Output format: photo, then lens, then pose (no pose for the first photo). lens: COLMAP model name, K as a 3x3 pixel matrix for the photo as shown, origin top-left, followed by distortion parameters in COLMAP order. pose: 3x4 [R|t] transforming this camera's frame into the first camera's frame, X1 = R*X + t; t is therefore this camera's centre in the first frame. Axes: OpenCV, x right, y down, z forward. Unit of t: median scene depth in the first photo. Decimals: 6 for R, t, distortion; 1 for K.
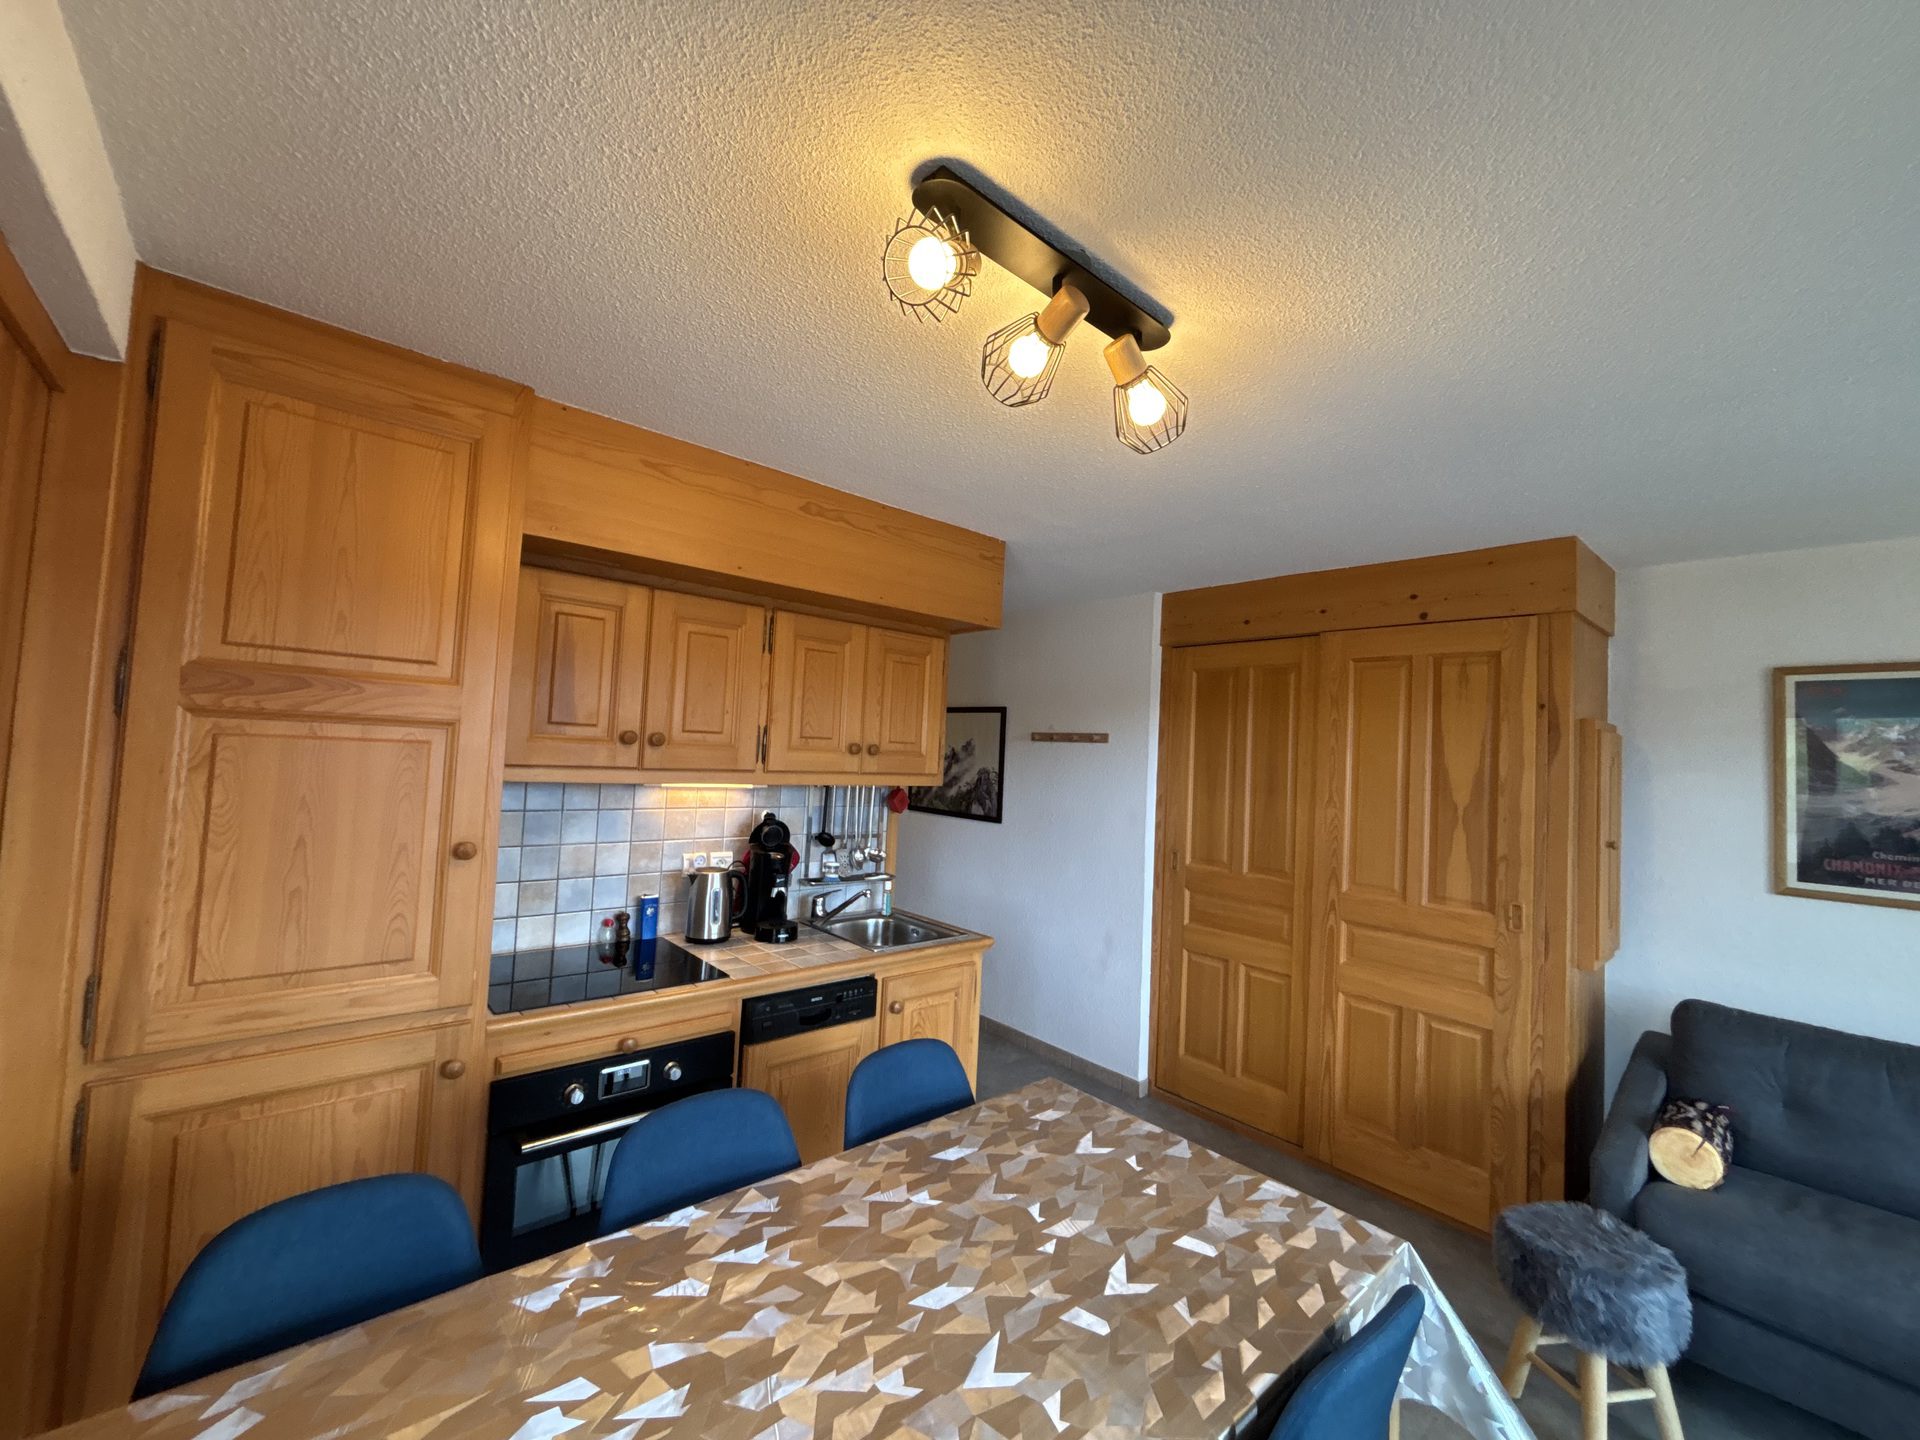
lens RADIAL K [[773.2, 0, 954.7], [0, 773.2, 715.9], [0, 0, 1]] dist [-0.001501, 0.000344]
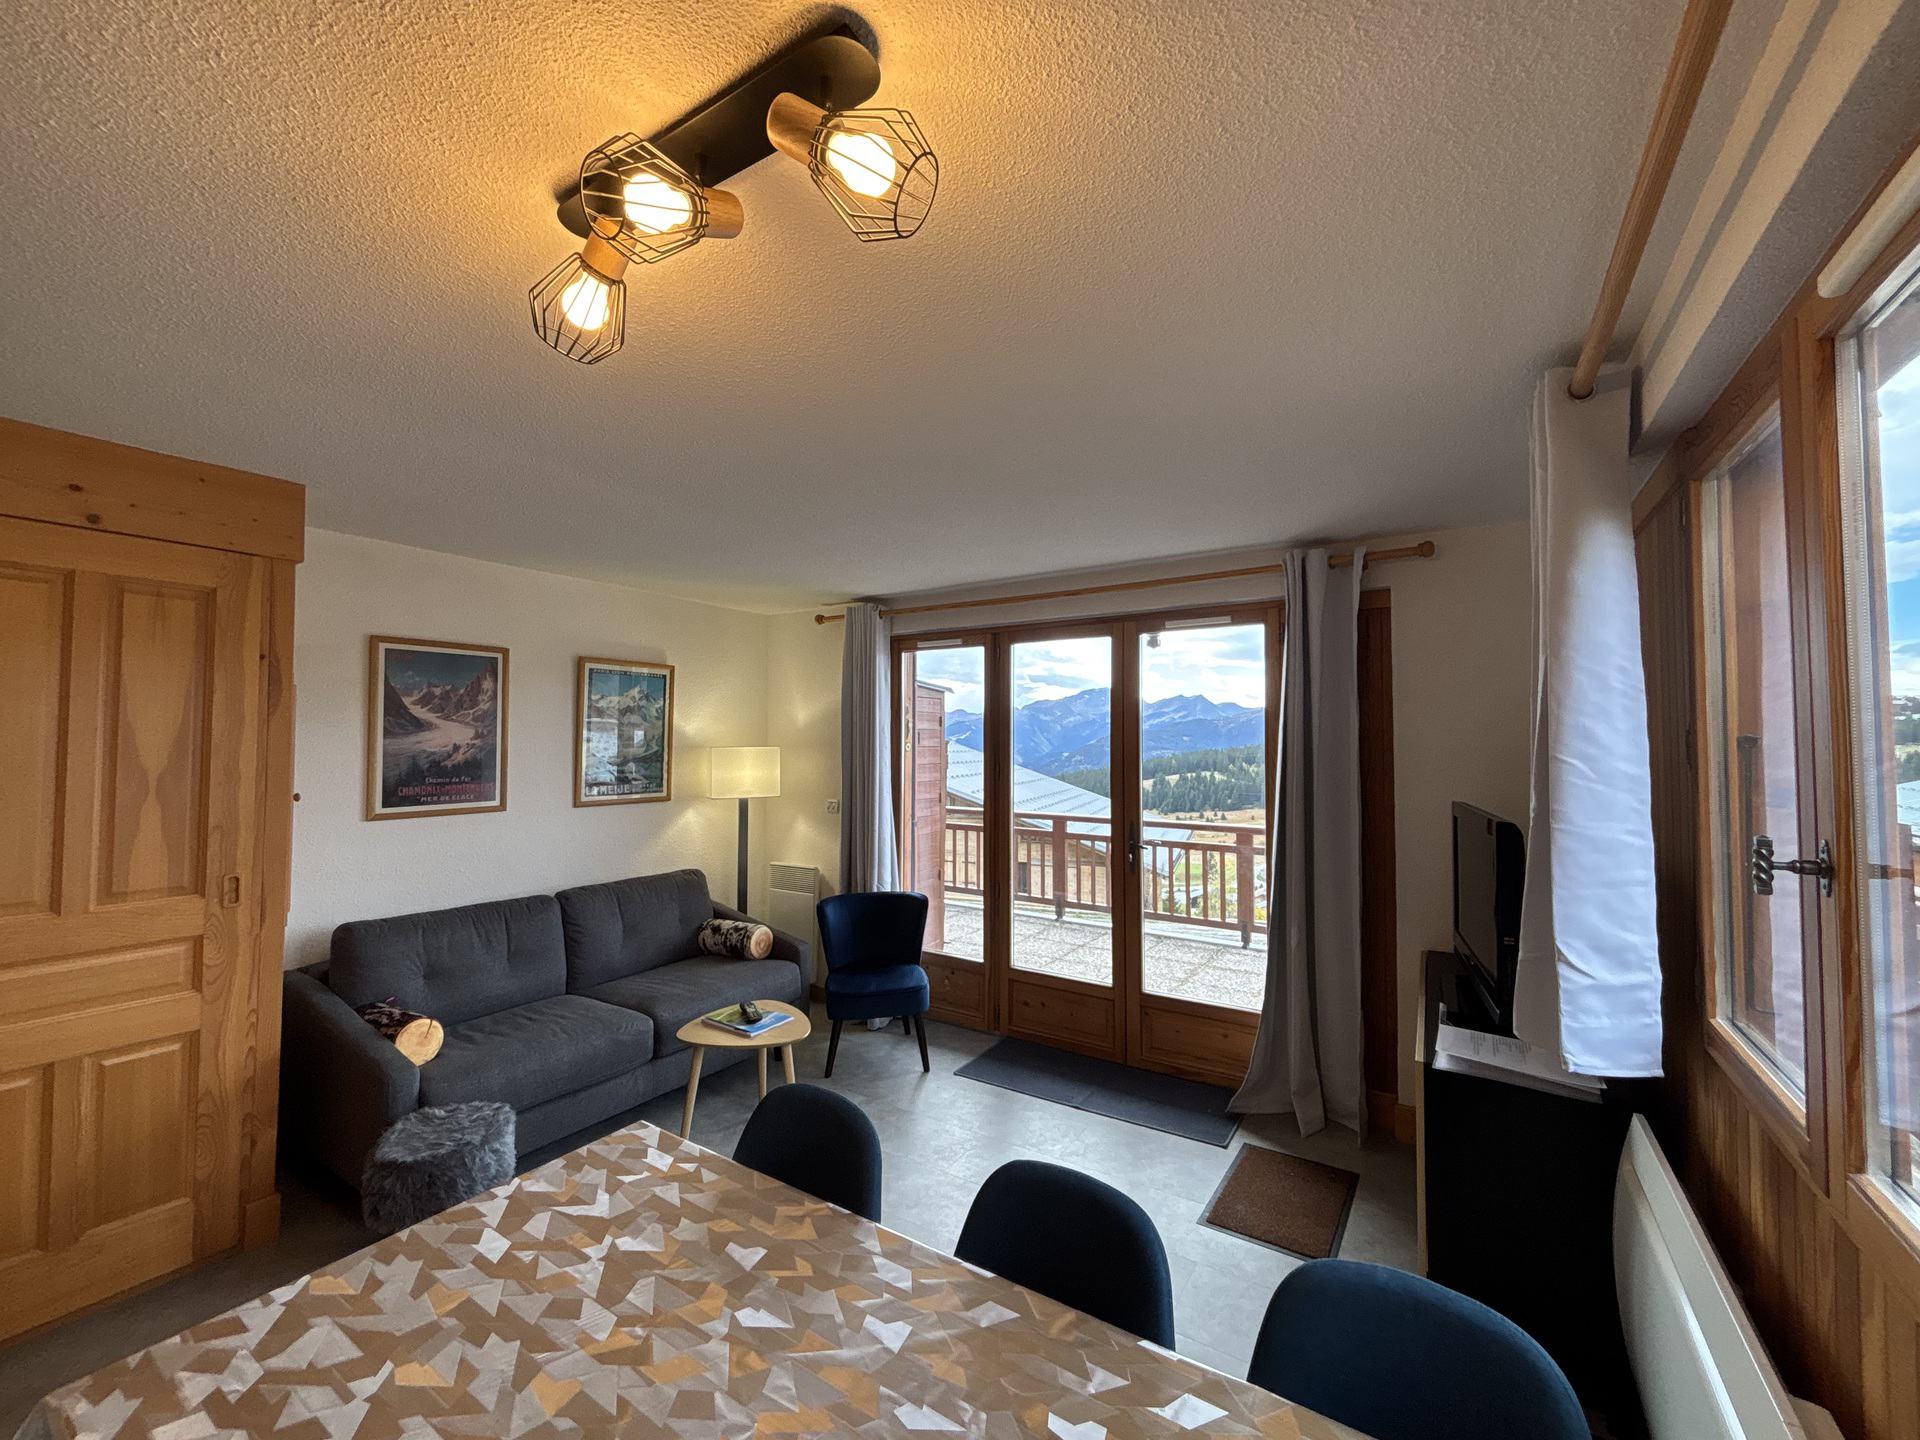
lens RADIAL K [[773.2, 0, 954.9], [0, 773.2, 711.4], [0, 0, 1]] dist [-0.001501, 0.000344]
pose [[-0.280513, -0.012640, 0.959767, -0.361629], [-0.061767, 0.998079, -0.004908, 0.006545], [-0.957861, -0.060658, -0.280755, 0.459522]]
